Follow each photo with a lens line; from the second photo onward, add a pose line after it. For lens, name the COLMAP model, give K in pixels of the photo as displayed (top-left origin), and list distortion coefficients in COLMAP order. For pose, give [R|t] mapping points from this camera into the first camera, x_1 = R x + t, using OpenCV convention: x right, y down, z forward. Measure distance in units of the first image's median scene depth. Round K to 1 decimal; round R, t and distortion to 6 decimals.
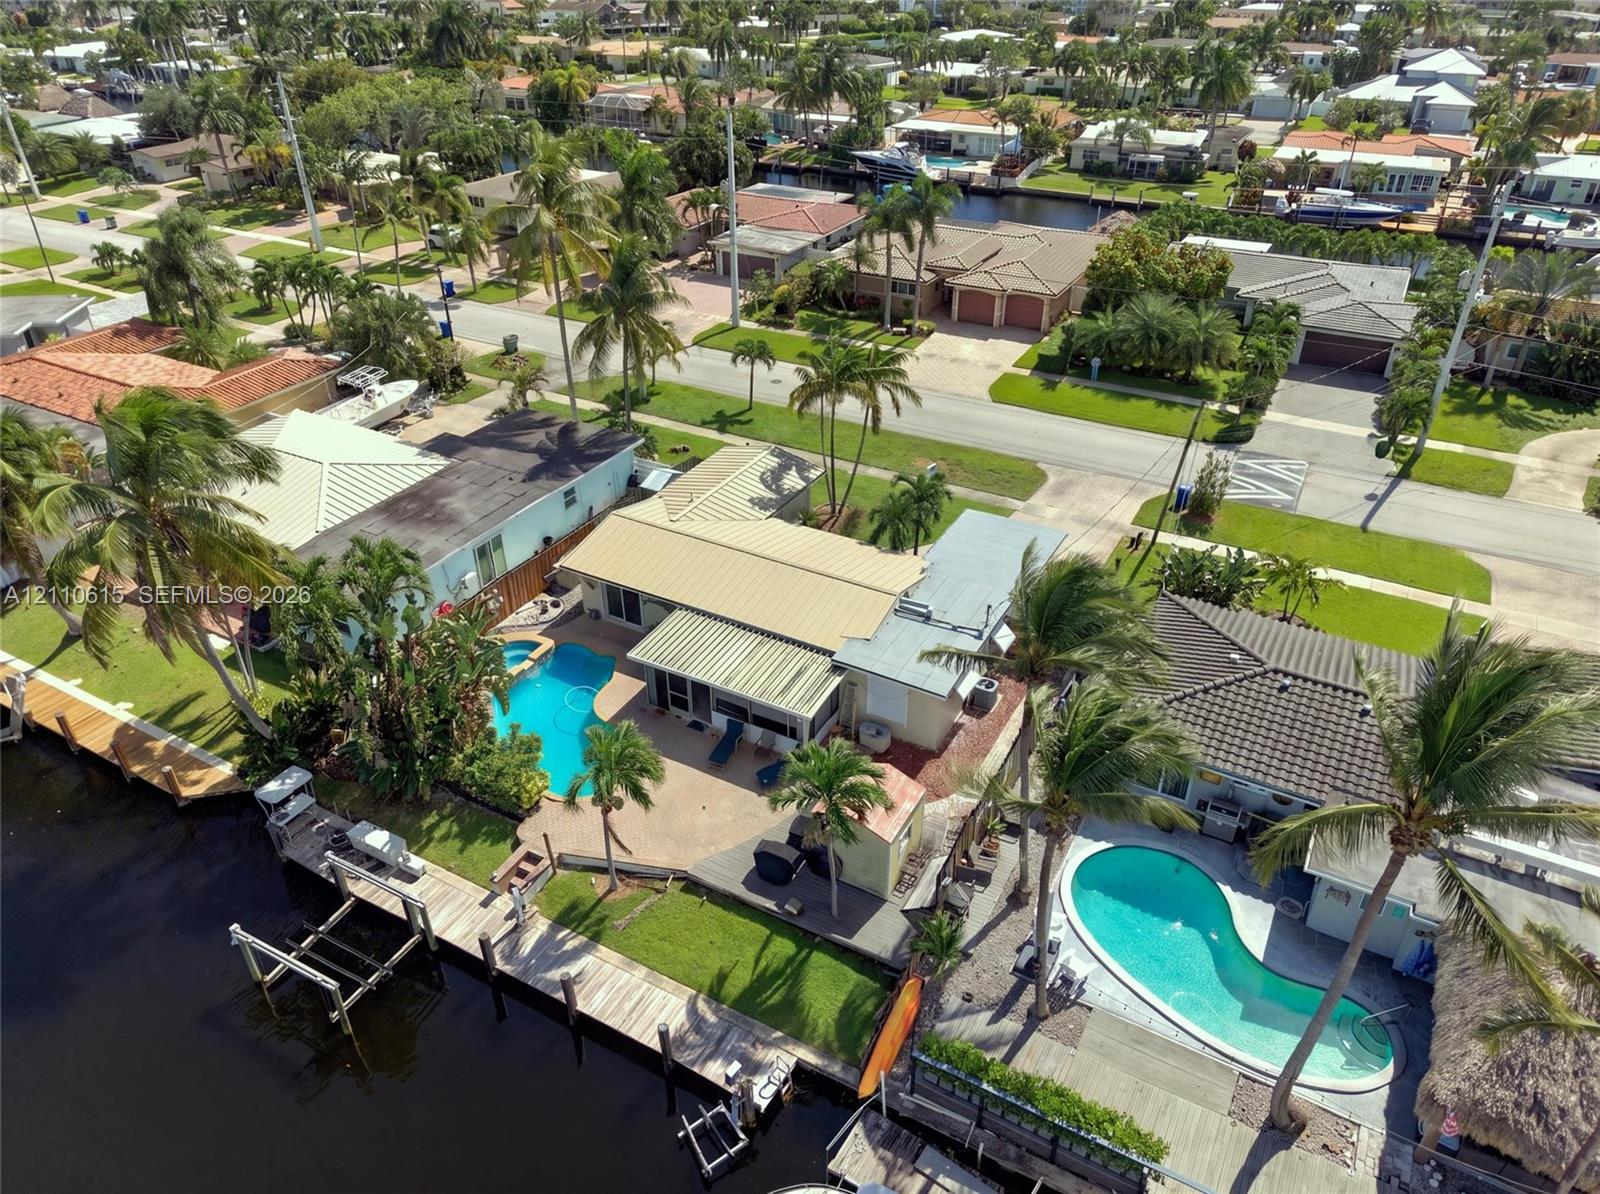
lens RADIAL K [[1042.8, 0, 800.0], [0, 1042.8, 597.0], [0, 0, 1]] dist [0.011209, 0.001306]
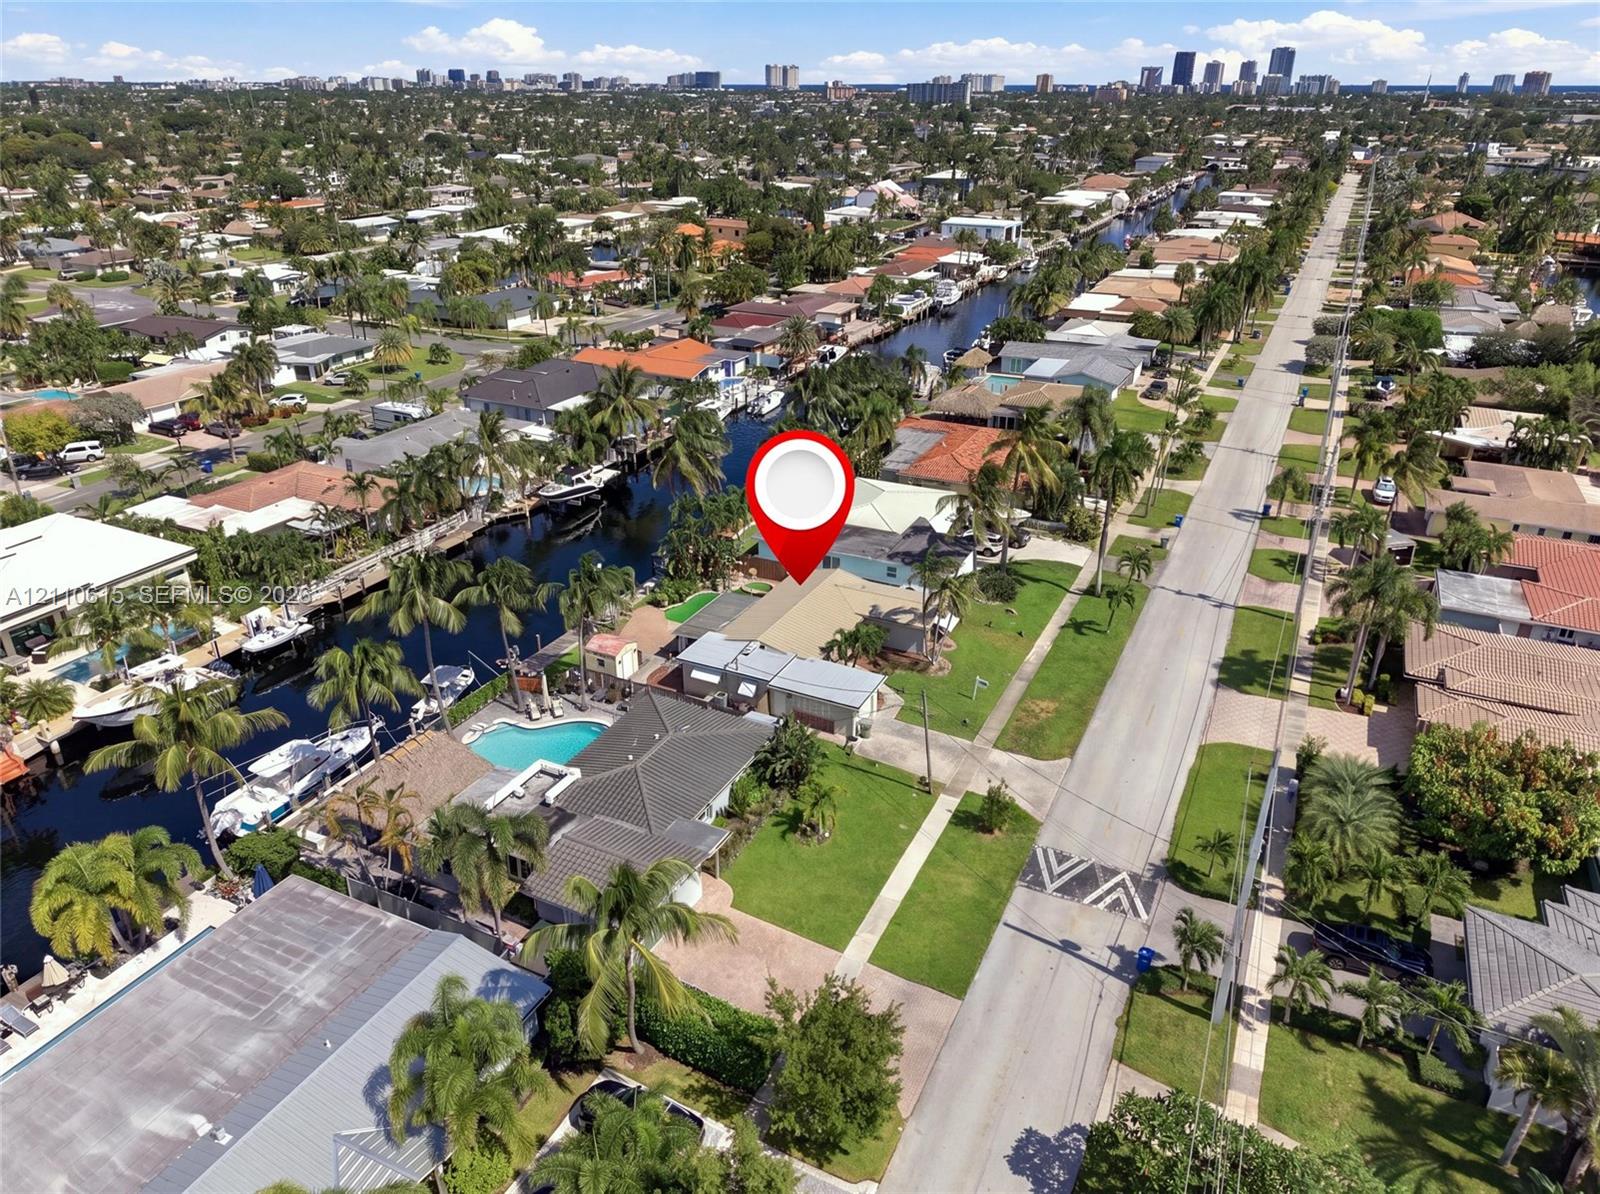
lens RADIAL K [[1042.8, 0, 800.0], [0, 1042.8, 597.0], [0, 0, 1]] dist [0.011209, 0.001306]
pose [[0.029690, 0.436379, -0.899273, 1.243798], [-0.532084, 0.768510, 0.355358, -0.543649], [0.846171, 0.467938, 0.255008, 0.377858]]
